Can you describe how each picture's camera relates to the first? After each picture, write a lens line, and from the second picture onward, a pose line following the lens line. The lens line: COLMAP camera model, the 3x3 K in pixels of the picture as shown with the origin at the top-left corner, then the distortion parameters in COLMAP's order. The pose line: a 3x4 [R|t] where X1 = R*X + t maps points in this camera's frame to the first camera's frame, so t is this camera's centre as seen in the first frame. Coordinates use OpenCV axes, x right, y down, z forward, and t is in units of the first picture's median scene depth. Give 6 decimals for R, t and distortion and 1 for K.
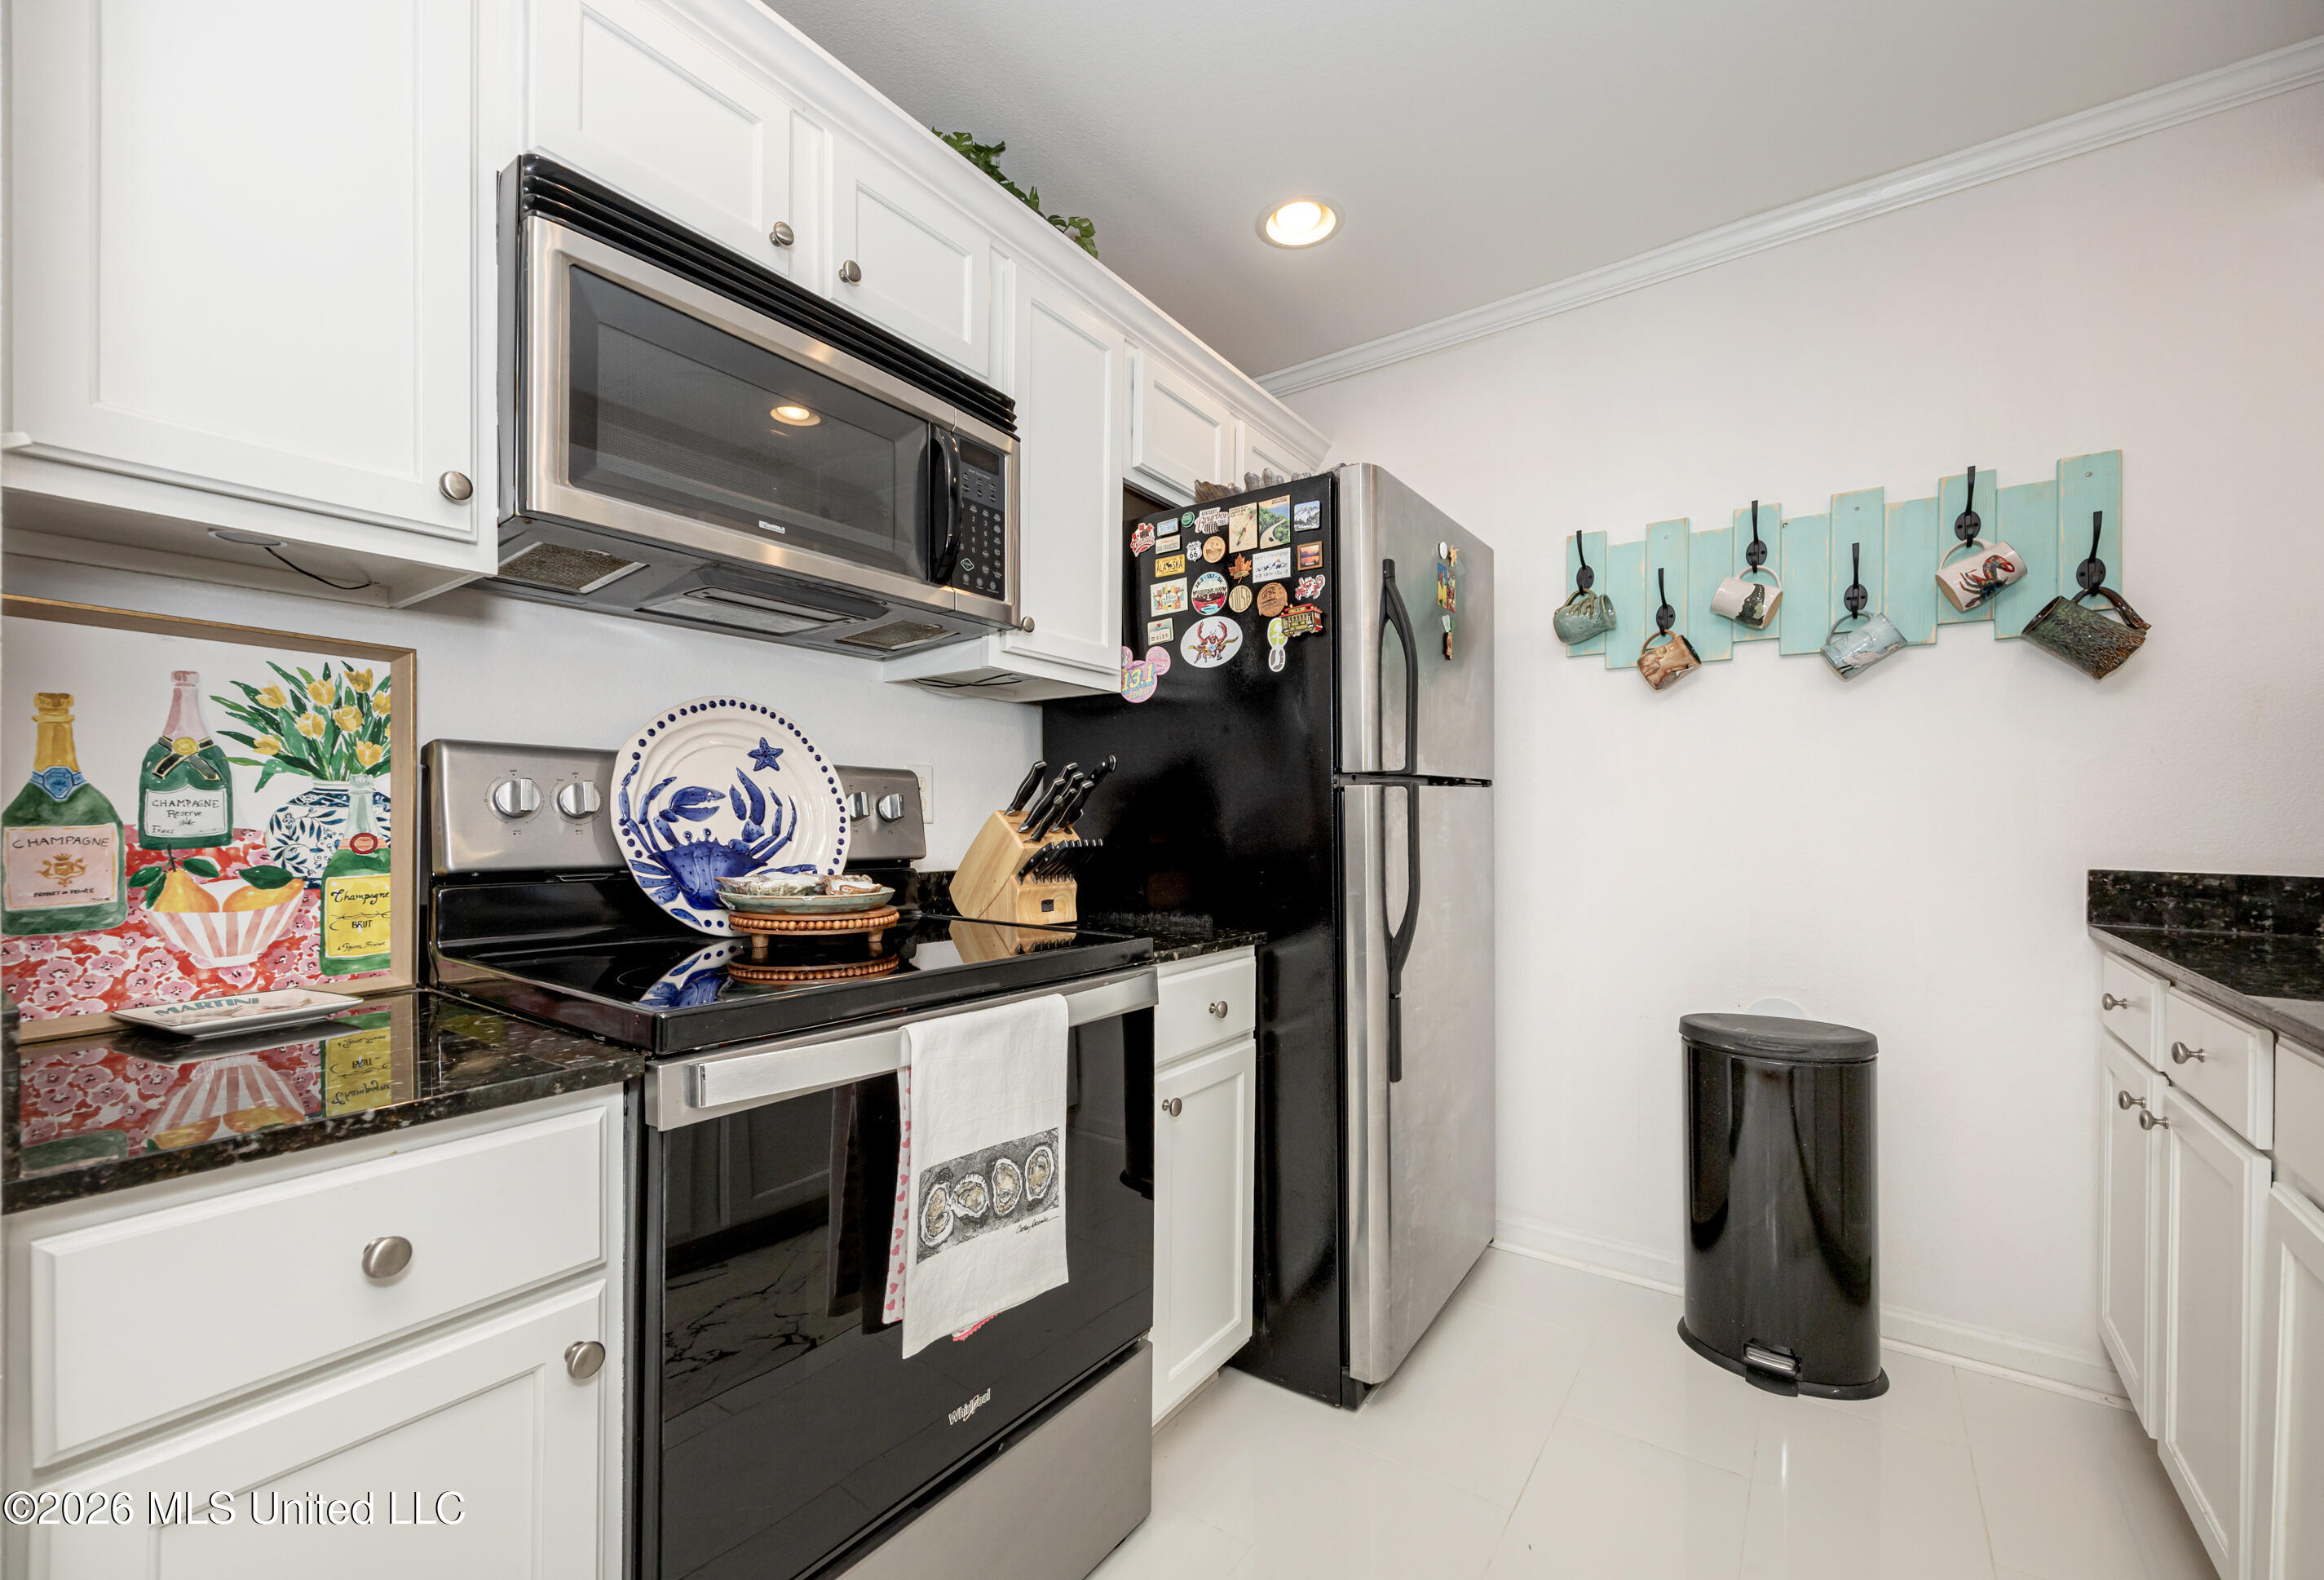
lens RADIAL K [[945.5, 0, 1161.4], [0, 945.5, 820.7], [0, 0, 1]] dist [-0.002167, 0.000260]
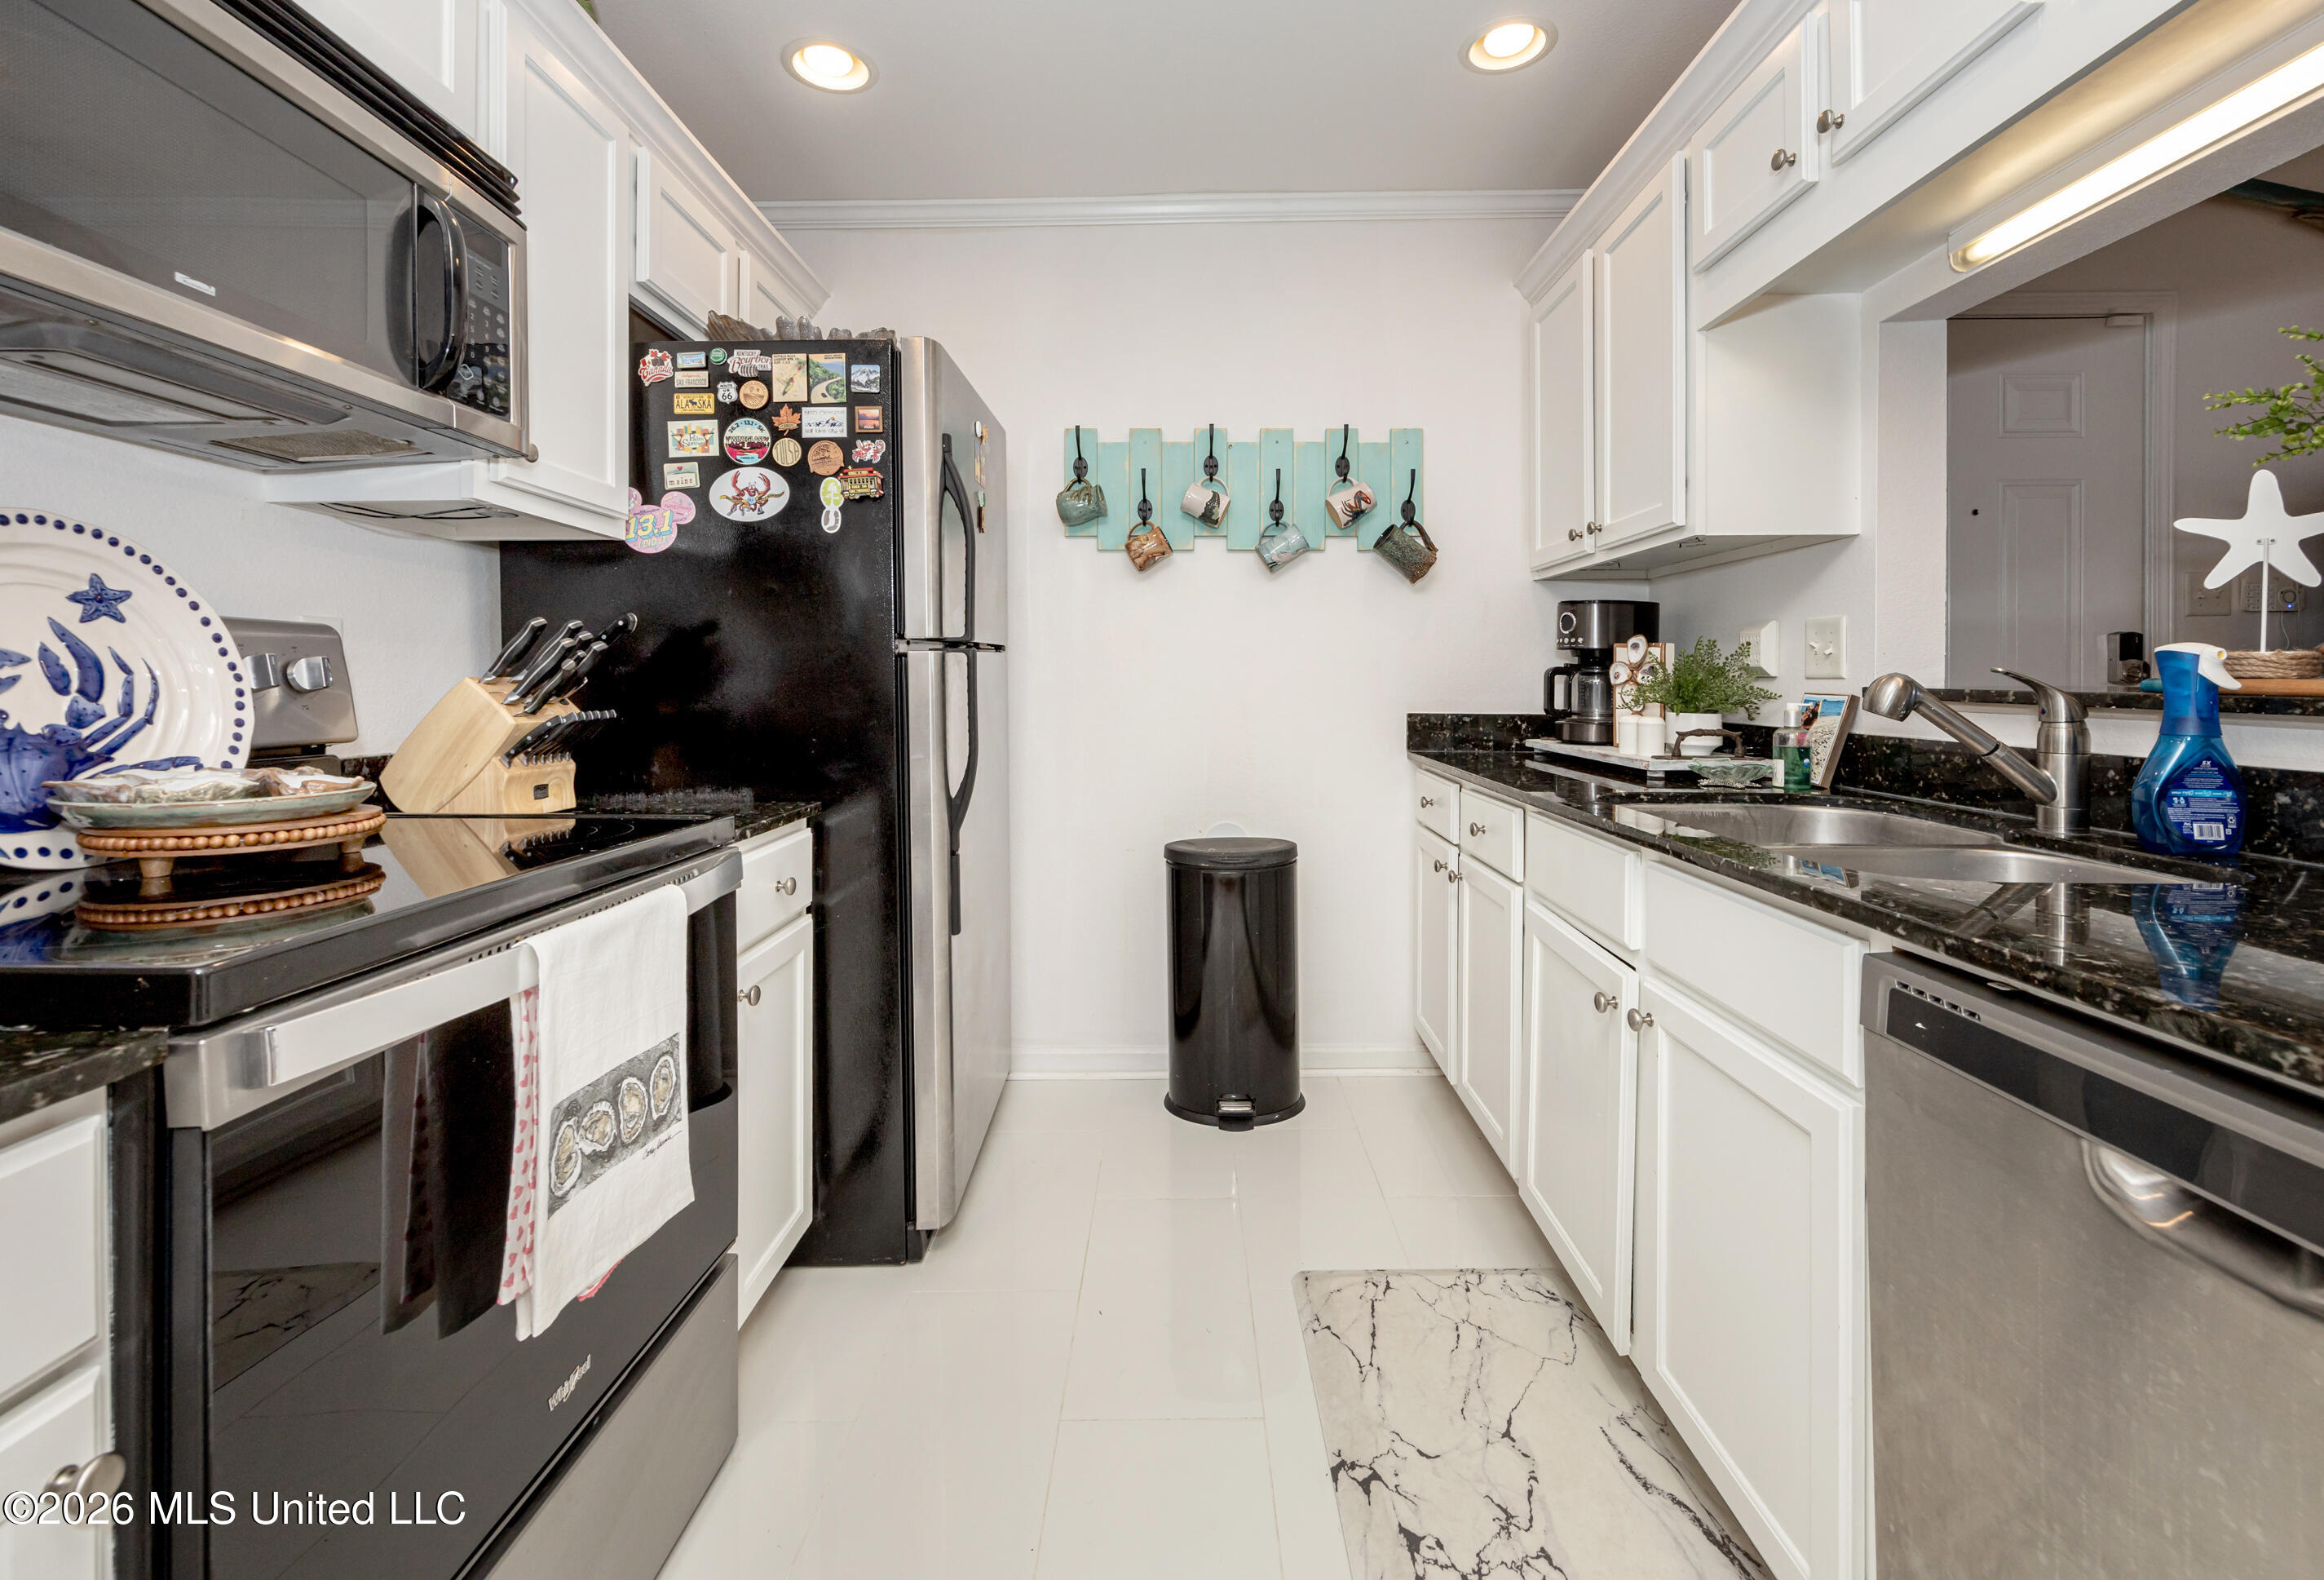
lens RADIAL K [[970.6, 0, 1163.3], [0, 970.6, 687.4], [0, 0, 1]] dist [0.000819, 0.000058]
pose [[0.819838, -0.012531, 0.572459, -0.177046], [0.008999, 0.999919, 0.009001, -0.004988], [-0.572525, -0.002228, 0.819884, -0.013087]]
